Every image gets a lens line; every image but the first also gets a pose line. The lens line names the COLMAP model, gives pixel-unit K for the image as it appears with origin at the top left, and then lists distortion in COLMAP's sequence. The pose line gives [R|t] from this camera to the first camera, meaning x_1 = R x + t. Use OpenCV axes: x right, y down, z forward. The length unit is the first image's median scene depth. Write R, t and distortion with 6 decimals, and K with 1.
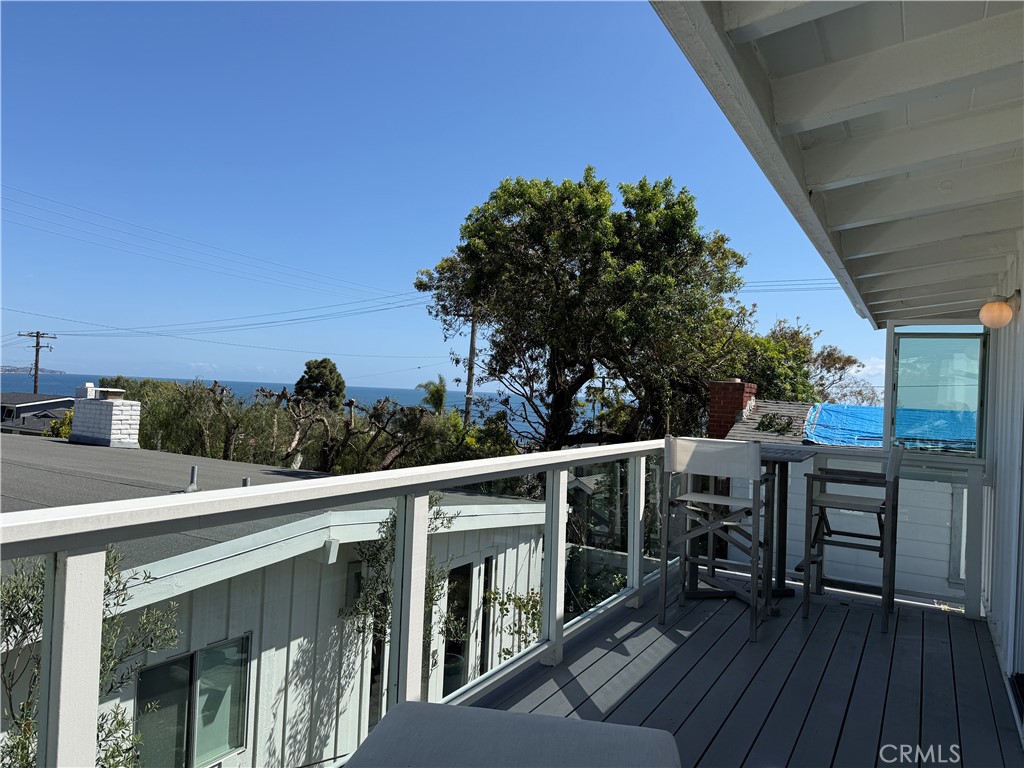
lens RADIAL K [[724.3, 0, 517.1], [0, 724.3, 381.7], [0, 0, 1]] dist [0.097235, -0.138635]
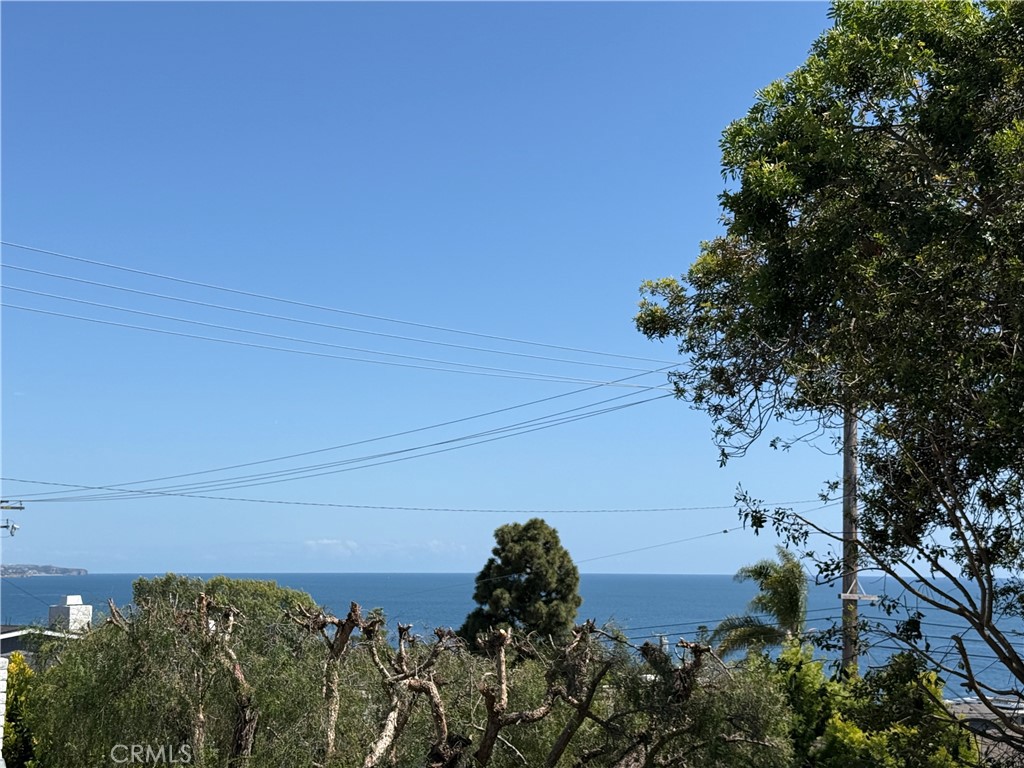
lens RADIAL K [[1524.6, 0, 512.0], [0, 1524.6, 384.0], [0, 0, 1]] dist [0.136801, -0.066400]
pose [[0.955145, -0.075992, -0.286224, 0.019928], [0.043330, 0.991975, -0.118775, -0.008425], [0.292953, 0.101046, 0.950773, 0.201087]]
